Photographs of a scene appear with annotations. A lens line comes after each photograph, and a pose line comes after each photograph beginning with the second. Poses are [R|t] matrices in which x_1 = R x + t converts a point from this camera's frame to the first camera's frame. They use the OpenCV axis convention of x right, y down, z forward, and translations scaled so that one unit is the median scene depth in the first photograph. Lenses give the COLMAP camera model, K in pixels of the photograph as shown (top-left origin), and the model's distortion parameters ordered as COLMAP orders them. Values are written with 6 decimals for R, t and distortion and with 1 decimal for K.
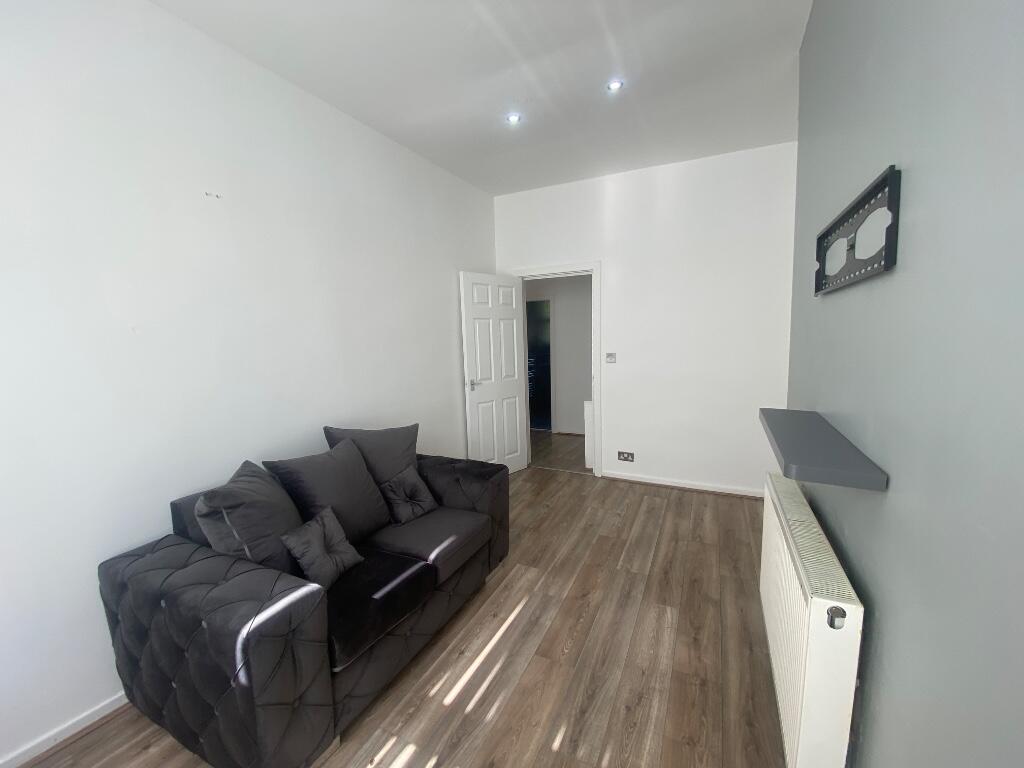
lens RADIAL K [[413.3, 0, 490.5], [0, 413.3, 380.4], [0, 0, 1]] dist [0.002825, -0.001897]
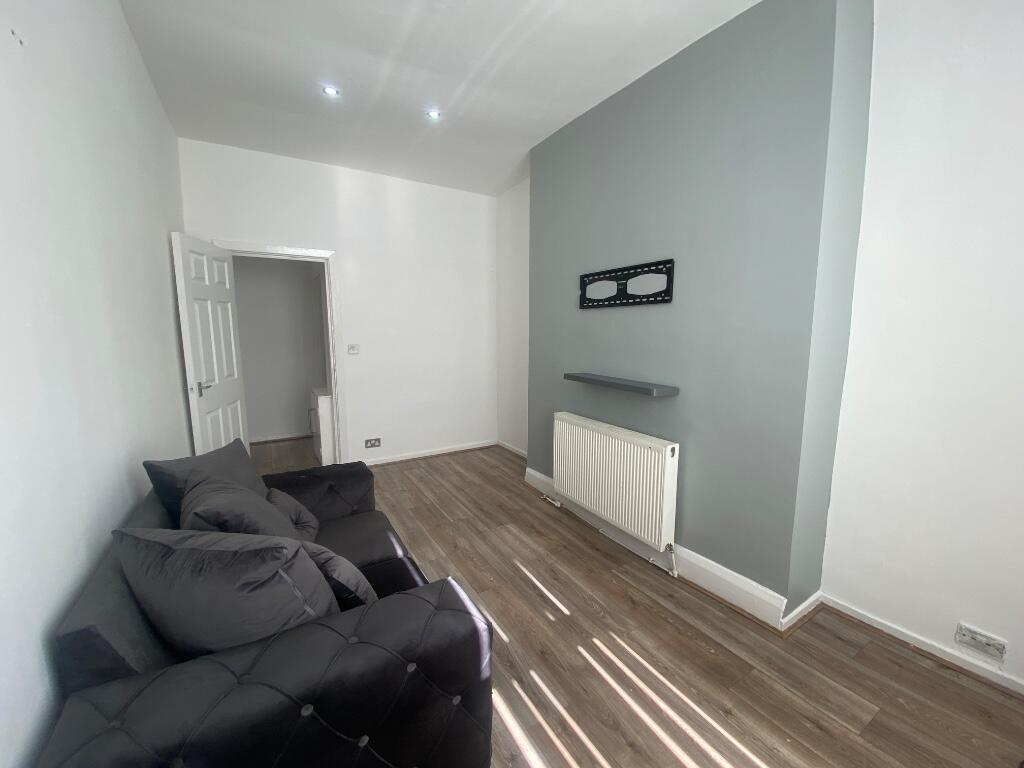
lens RADIAL K [[413.3, 0, 517.6], [0, 413.3, 380.4], [0, 0, 1]] dist [0.002825, -0.001897]
pose [[0.533770, -0.078483, 0.841980, -0.512772], [0.072019, 0.996285, 0.047210, 0.001882], [-0.842558, 0.035439, 0.537439, 0.158722]]
